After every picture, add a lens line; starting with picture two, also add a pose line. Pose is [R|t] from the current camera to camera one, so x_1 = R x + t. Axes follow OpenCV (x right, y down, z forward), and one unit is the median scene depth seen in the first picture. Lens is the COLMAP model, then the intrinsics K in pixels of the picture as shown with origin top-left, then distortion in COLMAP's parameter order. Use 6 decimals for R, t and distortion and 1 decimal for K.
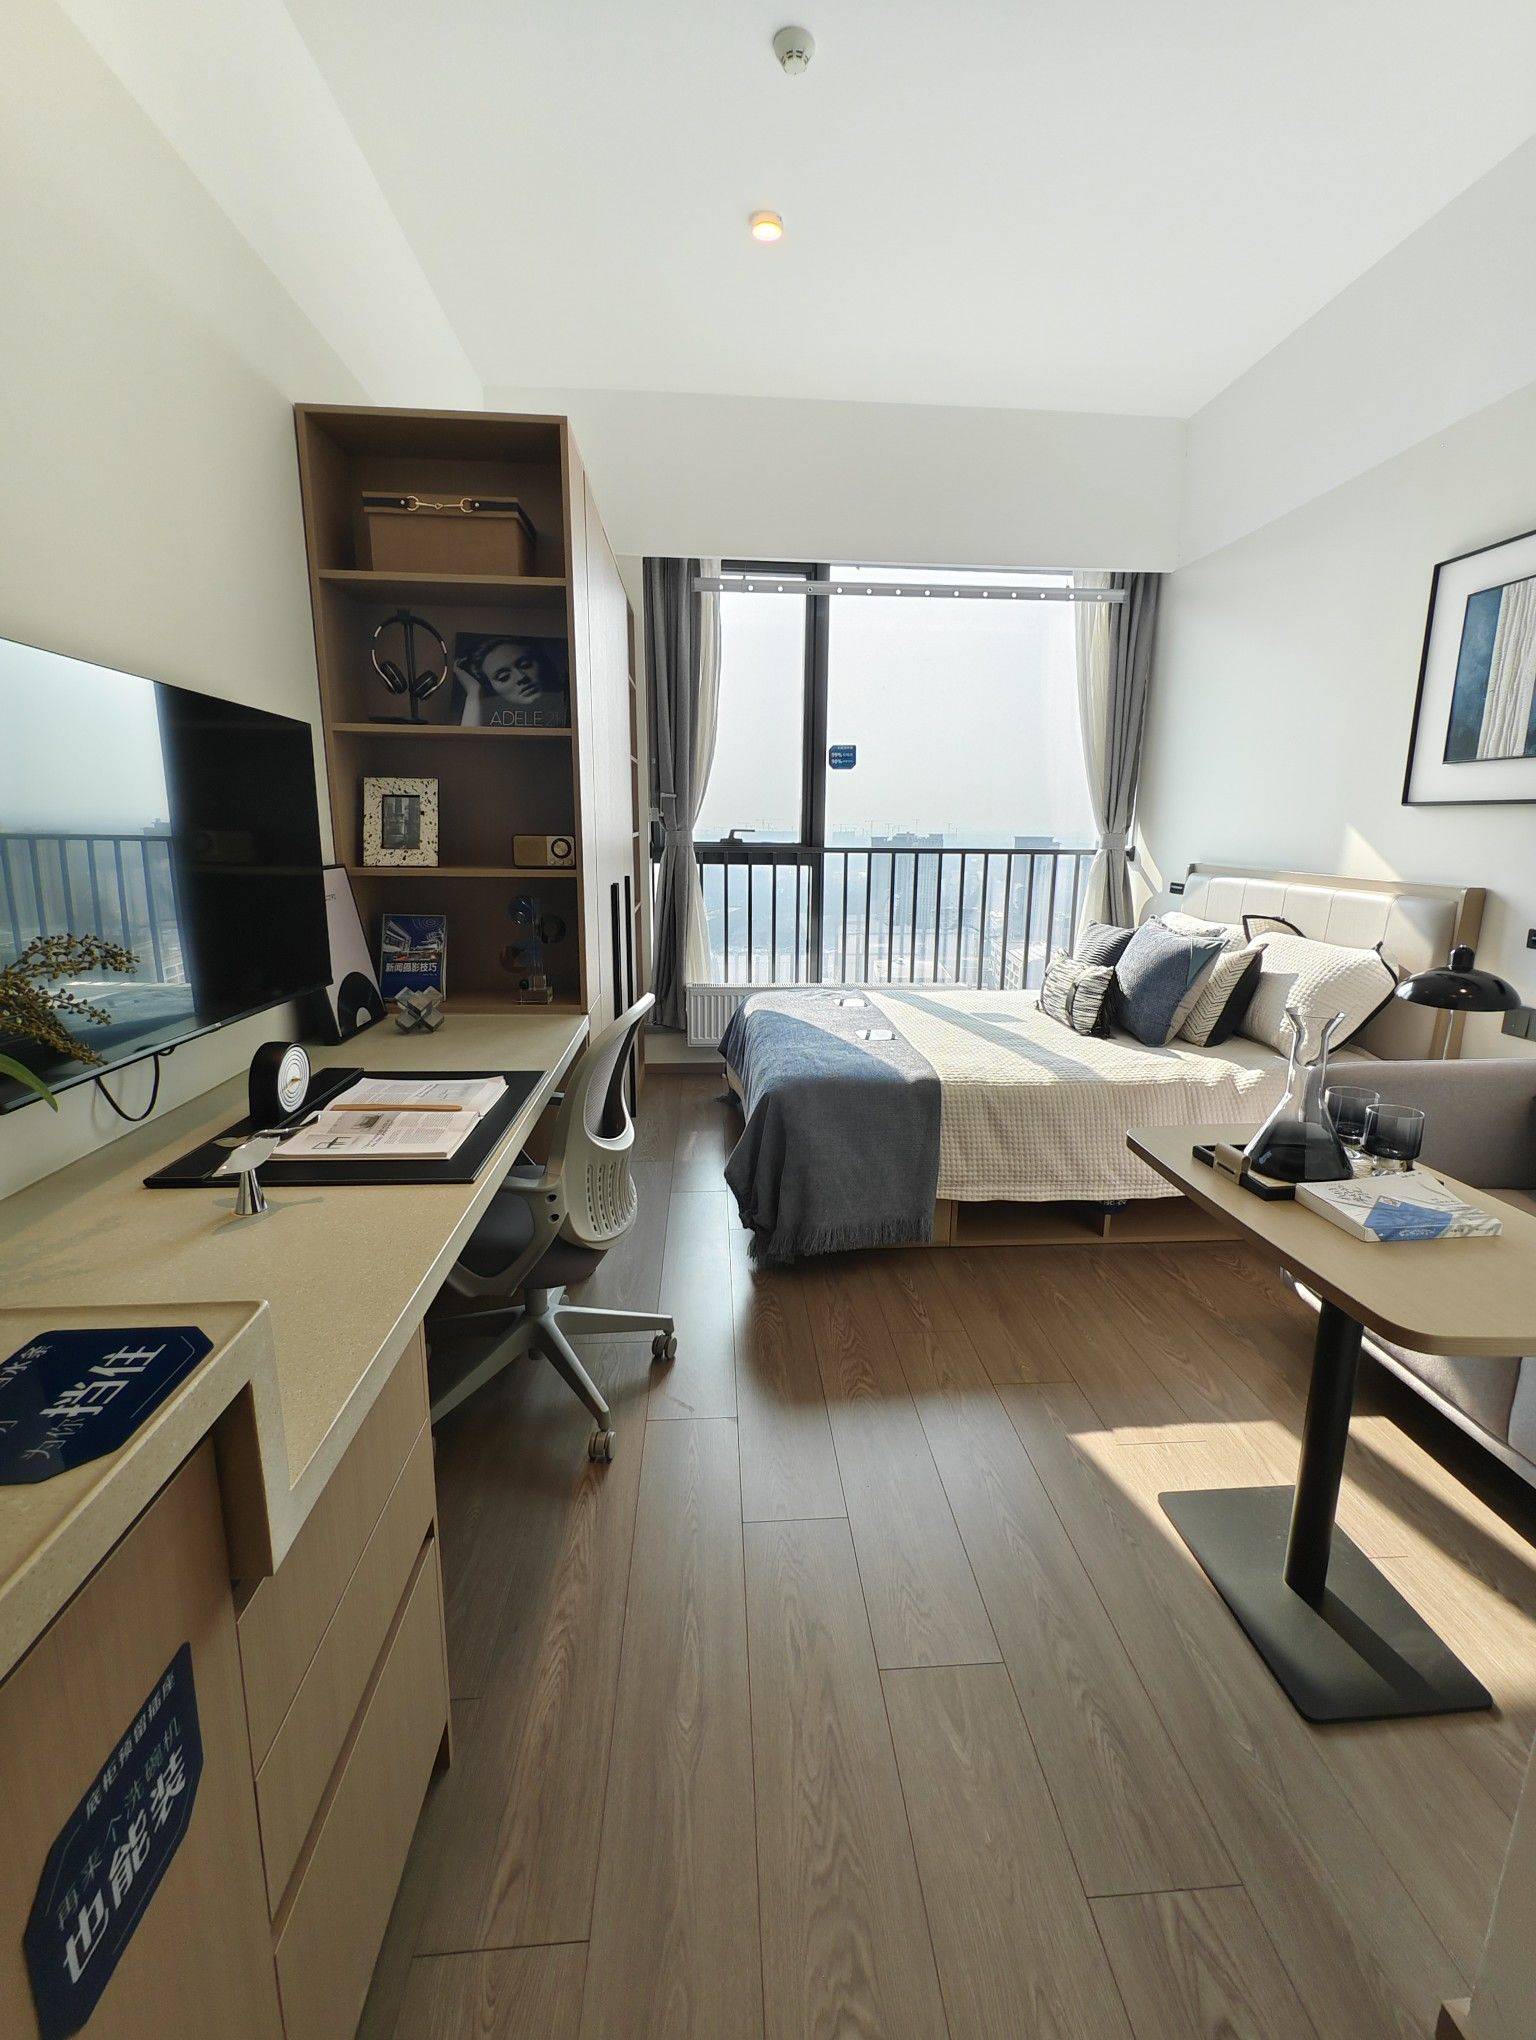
lens RADIAL K [[901.7, 0, 782.5], [0, 901.7, 1007.0], [0, 0, 1]] dist [0.004127, -0.000935]
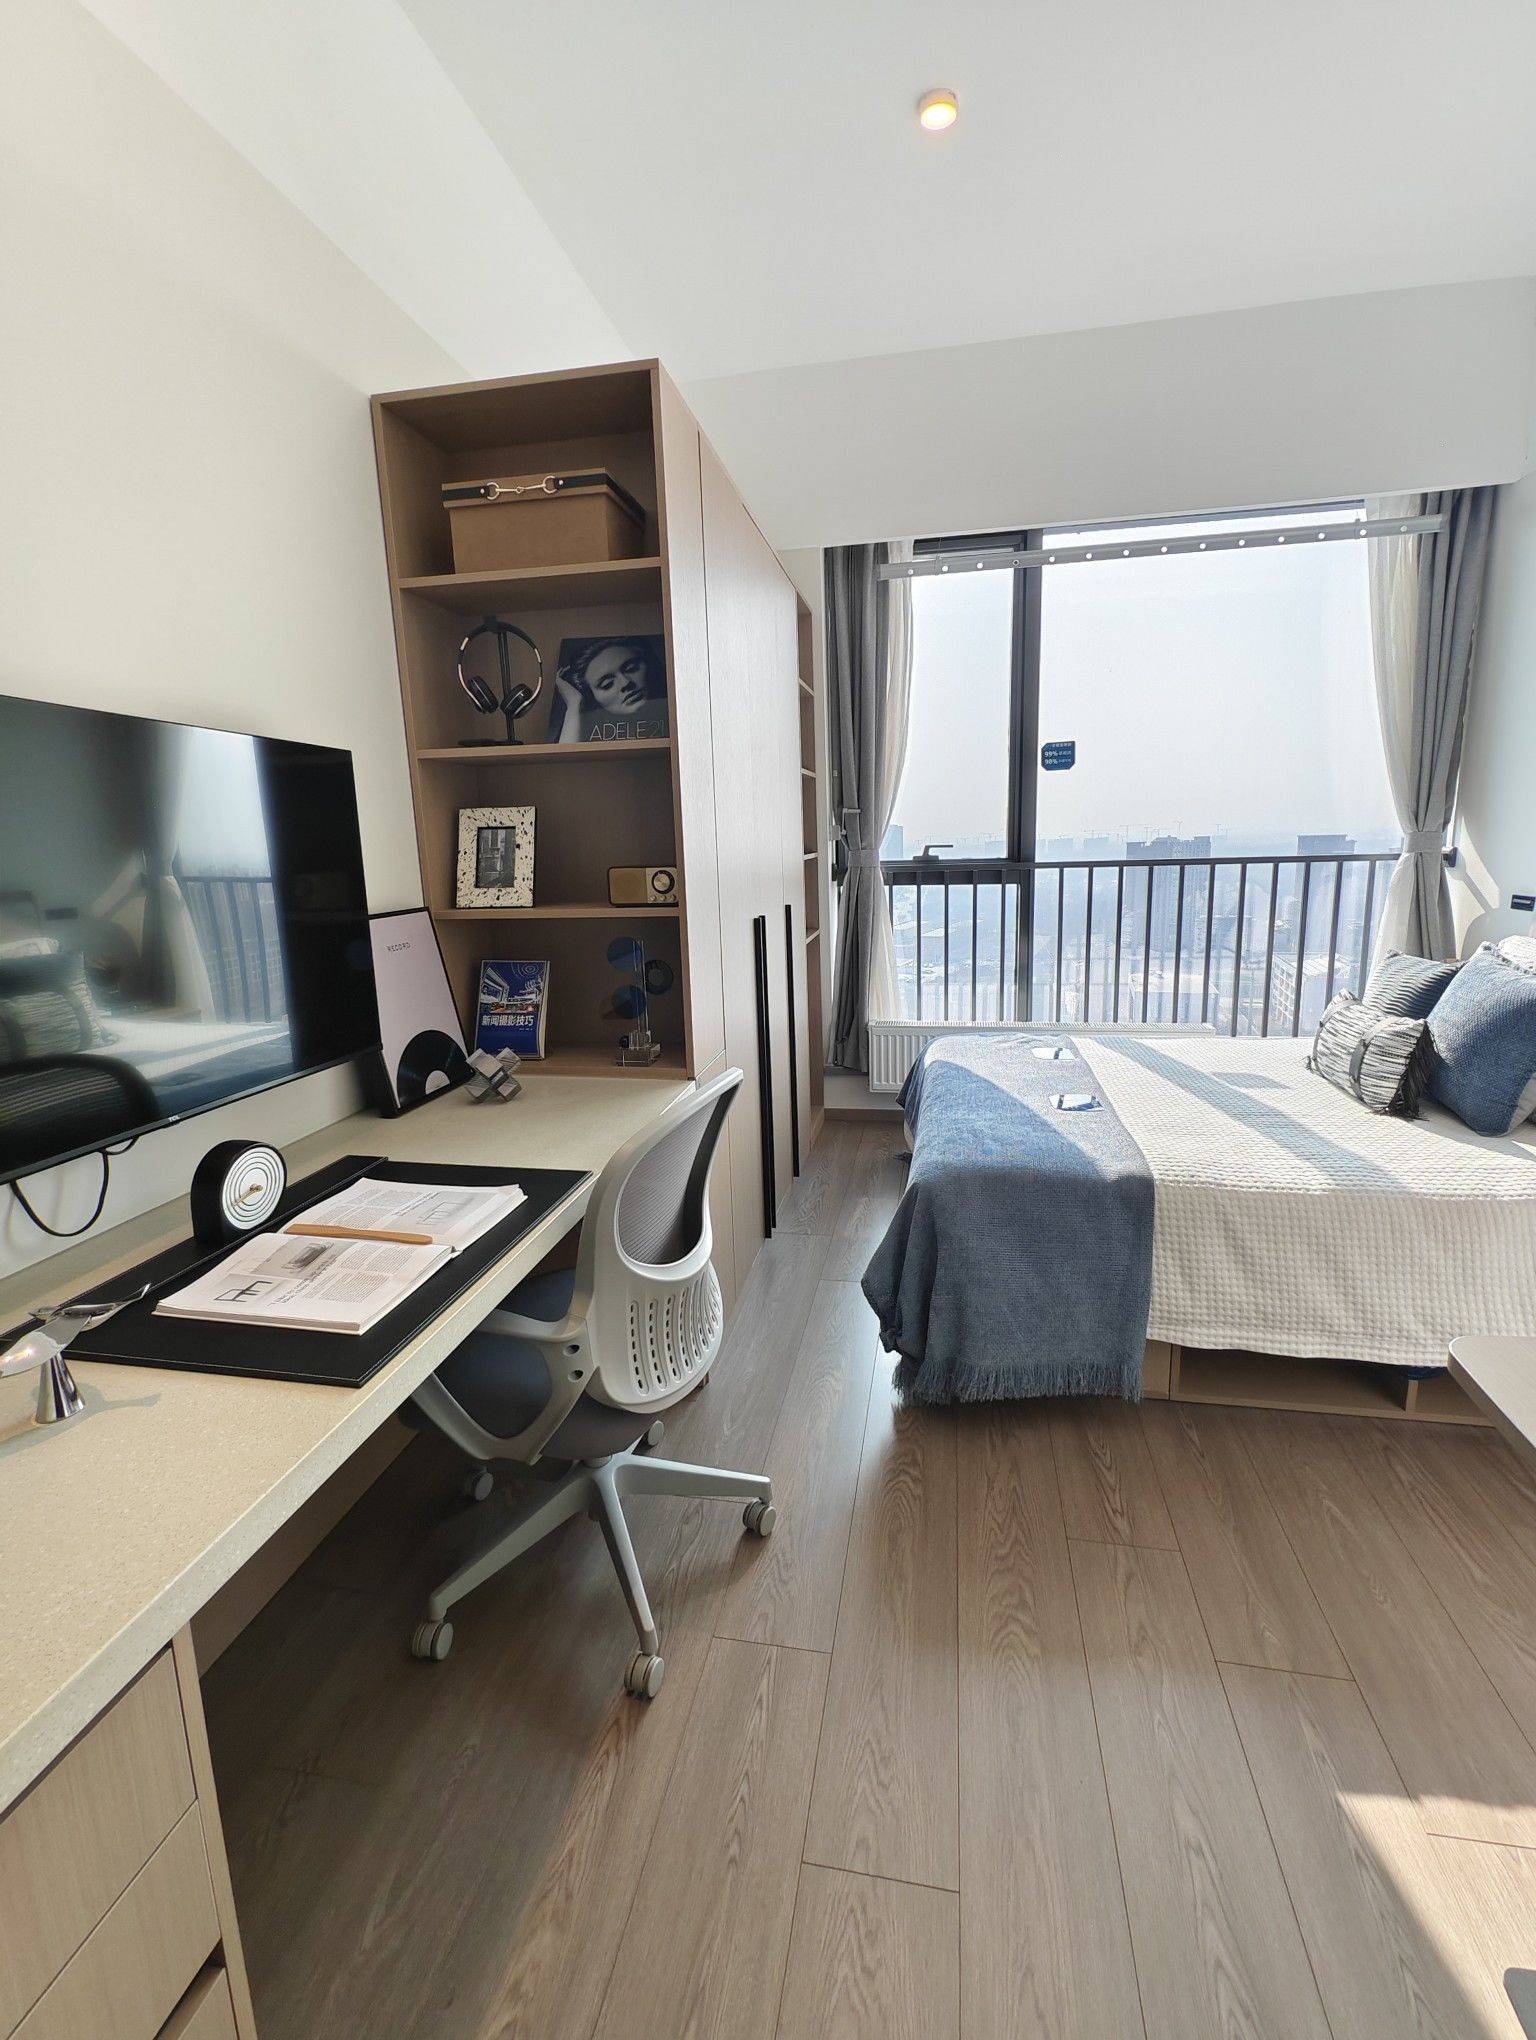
lens RADIAL K [[901.7, 0, 781.4], [0, 901.7, 1008.4], [0, 0, 1]] dist [0.004127, -0.000935]
pose [[0.964969, 0.009369, -0.262197, 0.071983], [-0.012963, 0.999844, -0.011983, -0.044737], [0.262044, 0.014963, 0.964940, 0.200628]]
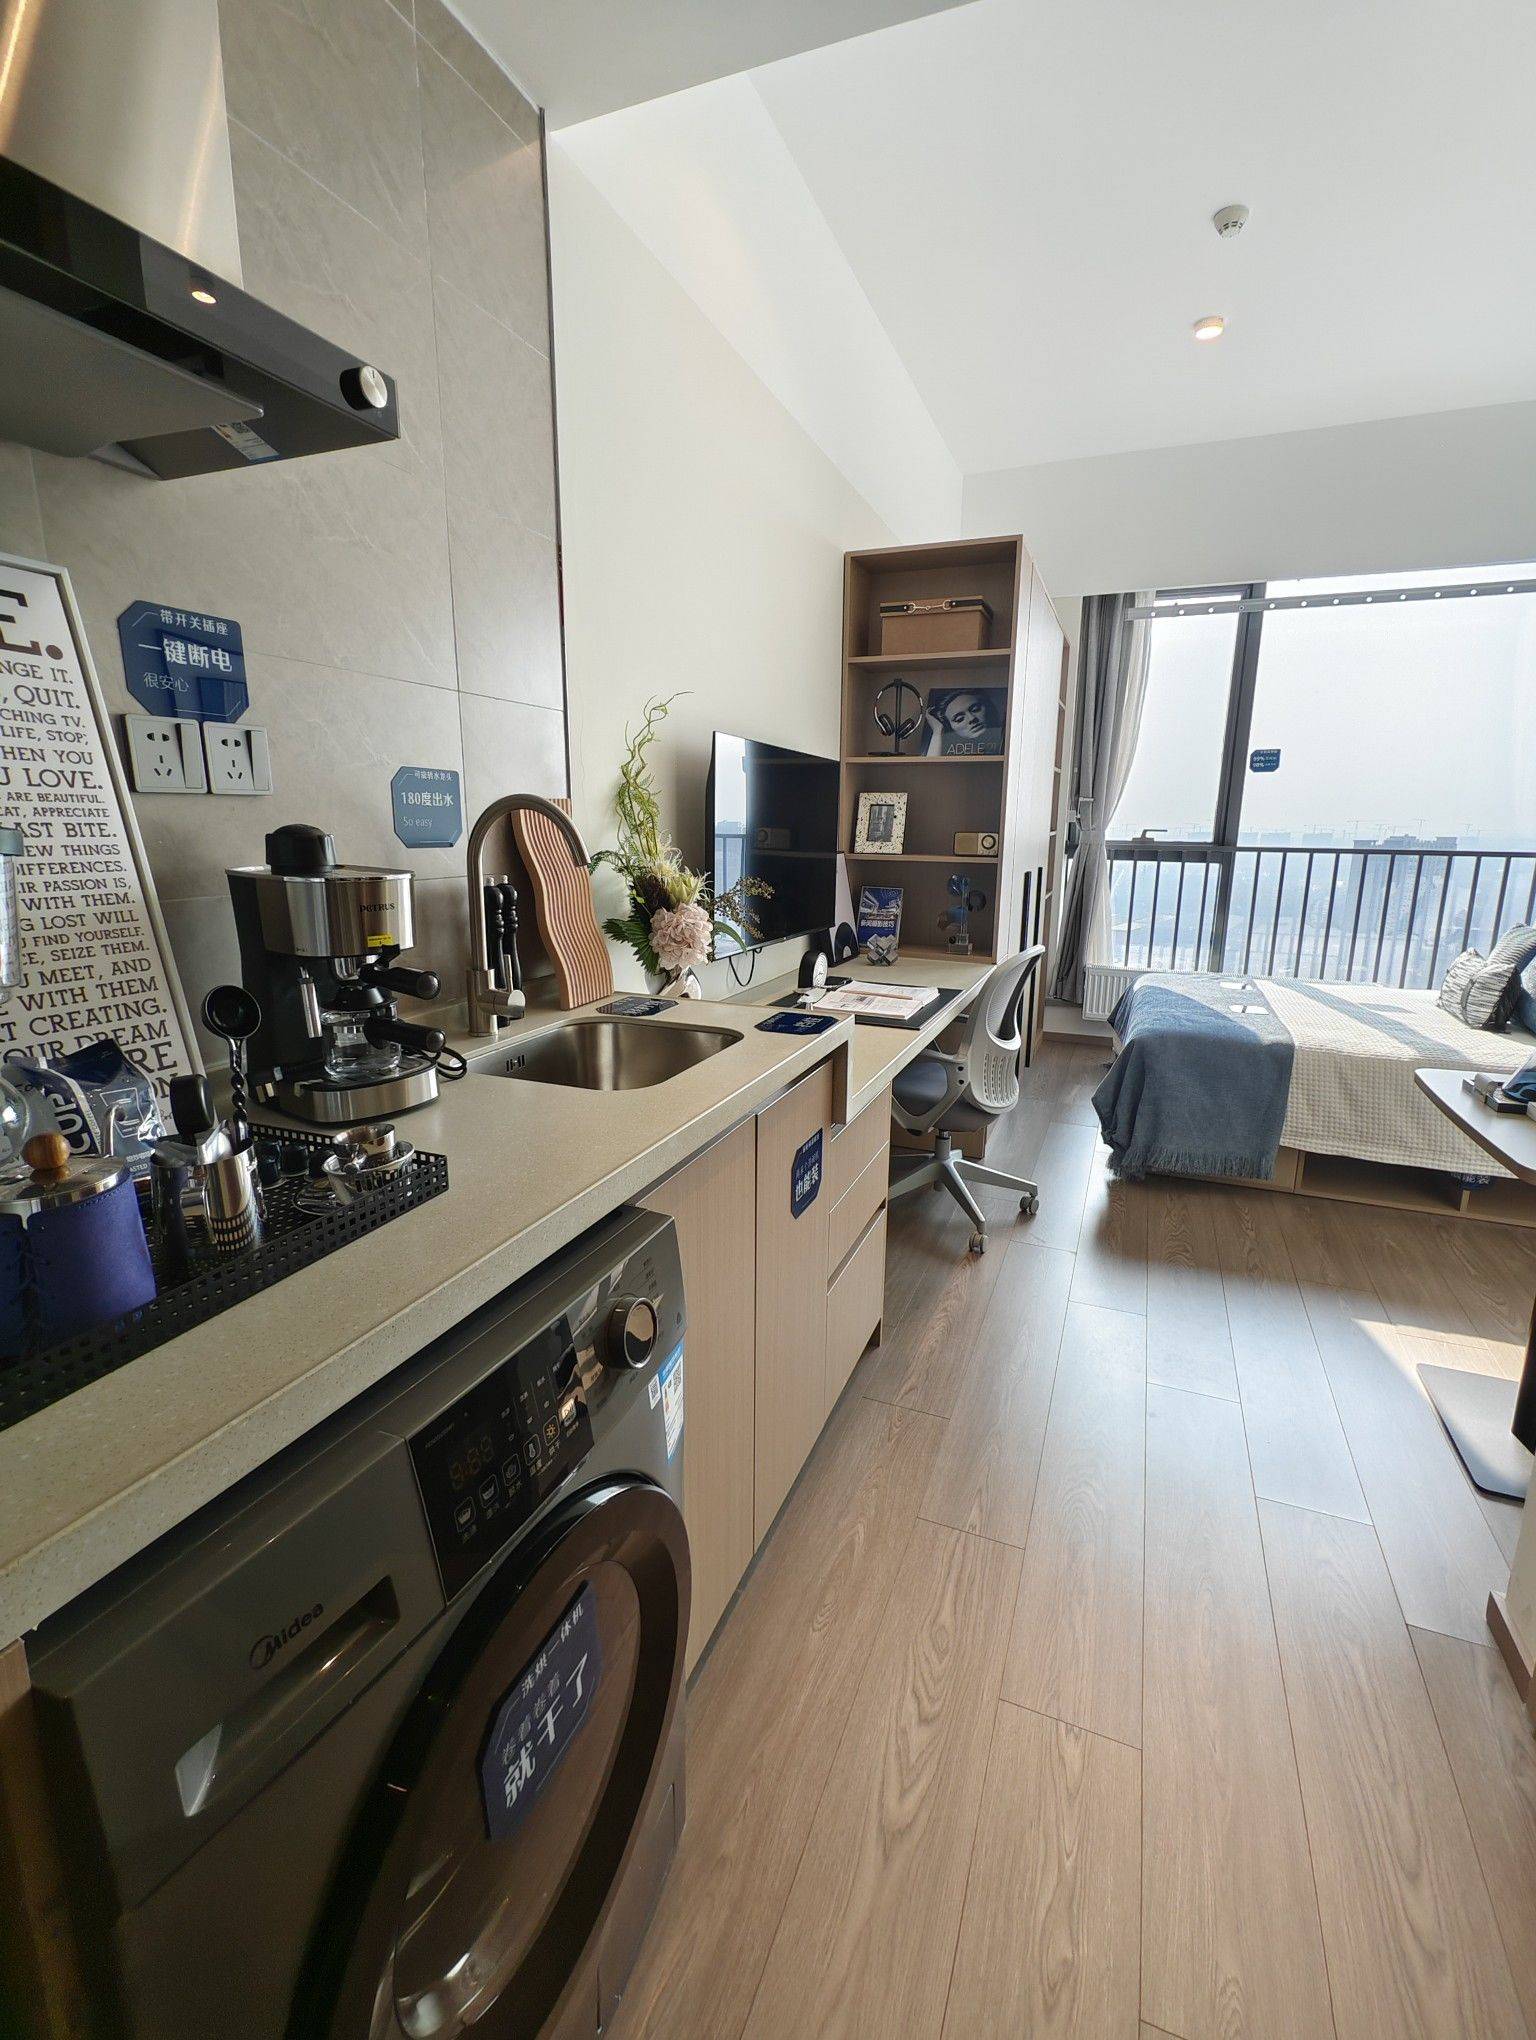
lens RADIAL K [[901.7, 0, 780.5], [0, 901.7, 1009.1], [0, 0, 1]] dist [0.004127, -0.000935]
pose [[0.895499, 0.090968, -0.435667, 0.083113], [-0.090201, 0.995670, 0.022492, 0.067792], [0.435826, 0.019156, 0.899827, -0.333992]]
